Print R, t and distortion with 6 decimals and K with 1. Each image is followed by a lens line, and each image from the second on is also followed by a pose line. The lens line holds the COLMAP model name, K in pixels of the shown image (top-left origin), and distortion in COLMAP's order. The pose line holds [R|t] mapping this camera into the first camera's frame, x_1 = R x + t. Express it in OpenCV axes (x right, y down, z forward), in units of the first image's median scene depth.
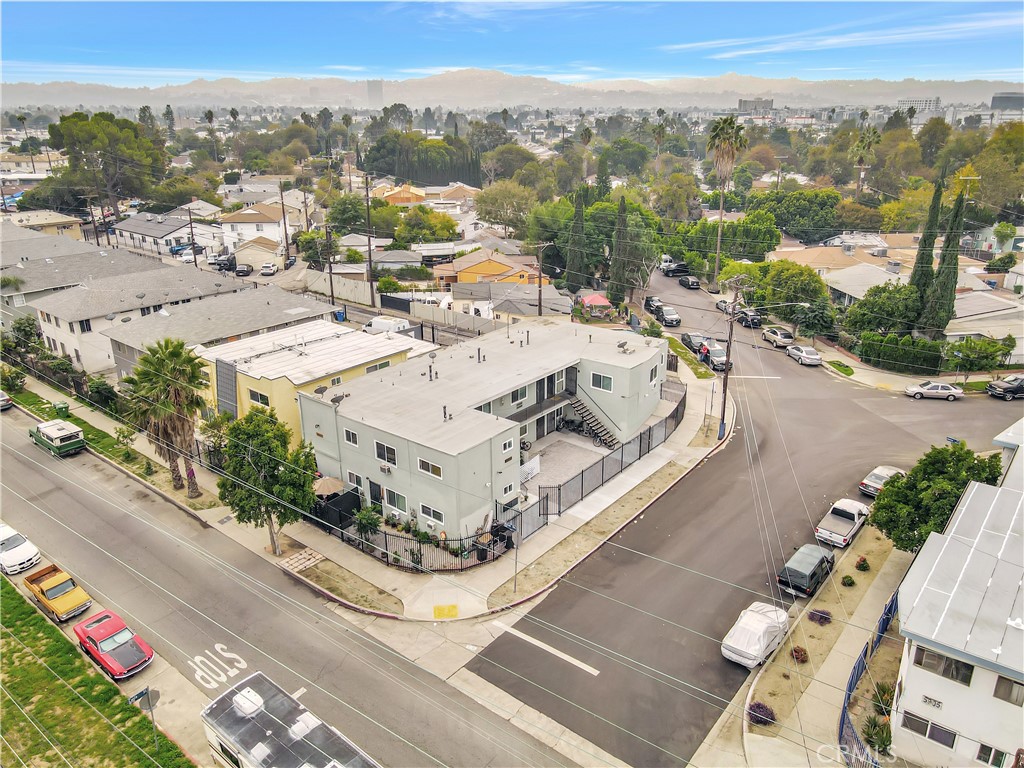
lens RADIAL K [[748.4, 0, 512.0], [0, 748.4, 384.0], [0, 0, 1]] dist [0.011309, 0.004830]
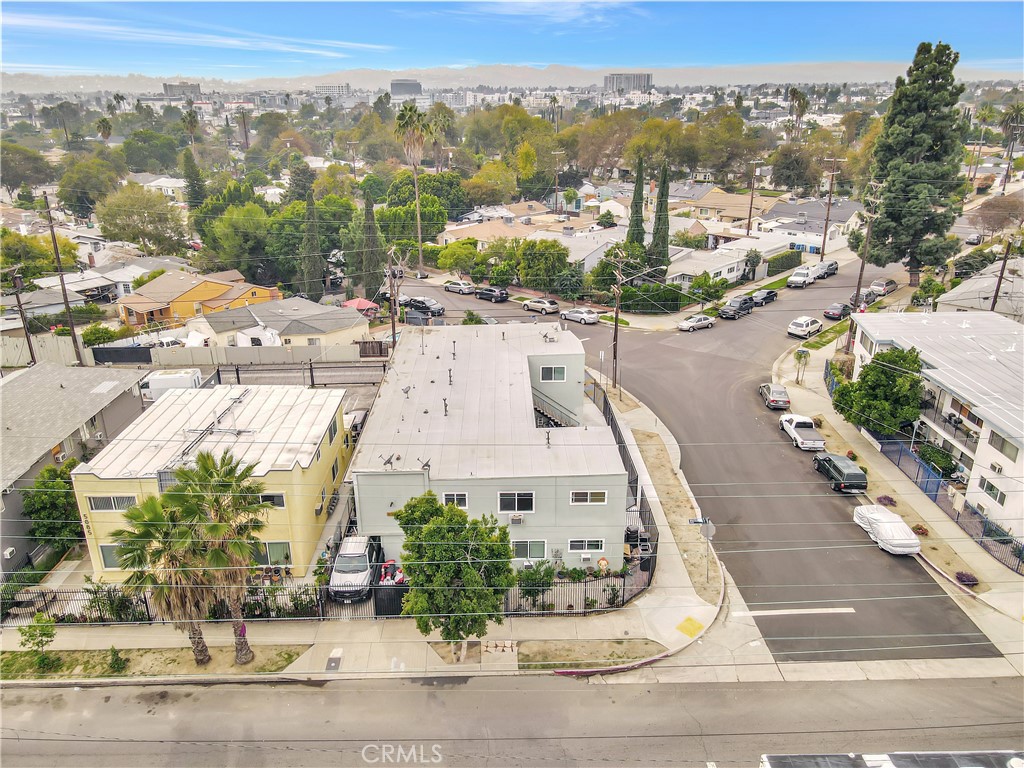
lens RADIAL K [[748.4, 0, 512.0], [0, 748.4, 384.0], [0, 0, 1]] dist [0.011309, 0.004830]
pose [[0.767887, -0.242567, 0.592884, -0.653682], [0.231635, 0.968049, 0.096051, -0.124478], [-0.597240, 0.063577, 0.799539, 0.298142]]
